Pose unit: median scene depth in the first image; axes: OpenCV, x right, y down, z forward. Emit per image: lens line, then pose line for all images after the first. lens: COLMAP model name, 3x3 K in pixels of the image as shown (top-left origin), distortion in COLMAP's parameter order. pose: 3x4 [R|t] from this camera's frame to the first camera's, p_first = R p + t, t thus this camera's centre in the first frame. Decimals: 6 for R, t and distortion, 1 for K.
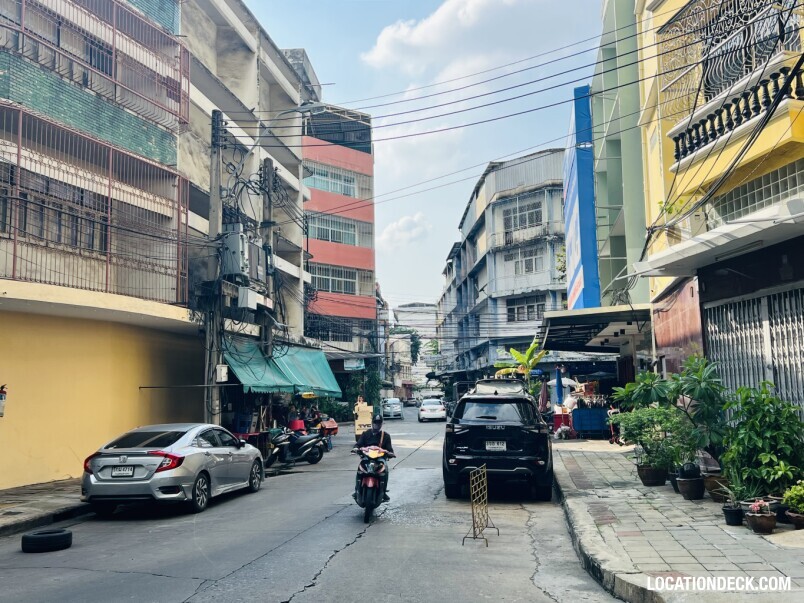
lens RADIAL K [[819.5, 0, 372.1], [0, 819.5, 306.2], [0, 0, 1]] dist [0.138290, -0.357638]
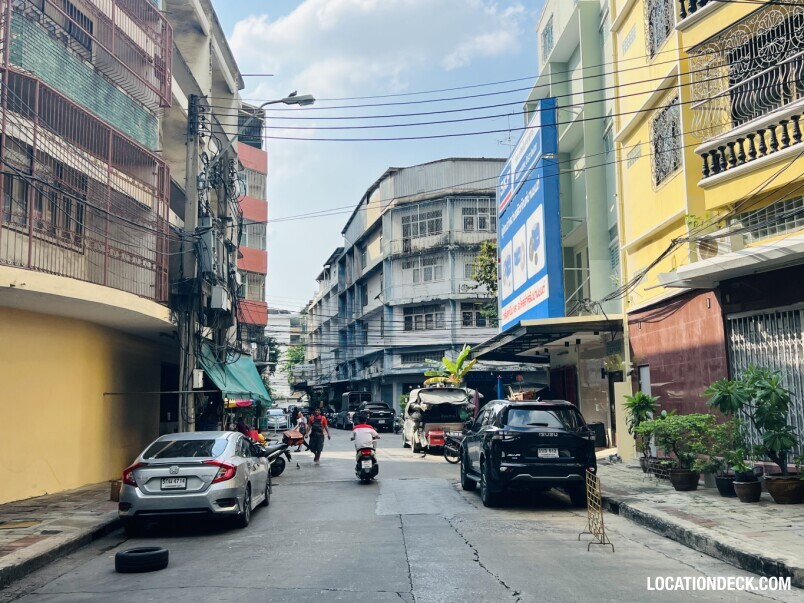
lens RADIAL K [[852.7, 0, 376.4], [0, 852.7, 301.6], [0, 0, 1]] dist [0.115608, -0.262987]
pose [[0.980429, 0.026259, 0.195112, -0.112679], [-0.023422, 0.999584, -0.016833, 0.004230], [-0.195473, 0.011934, 0.980636, 0.010924]]
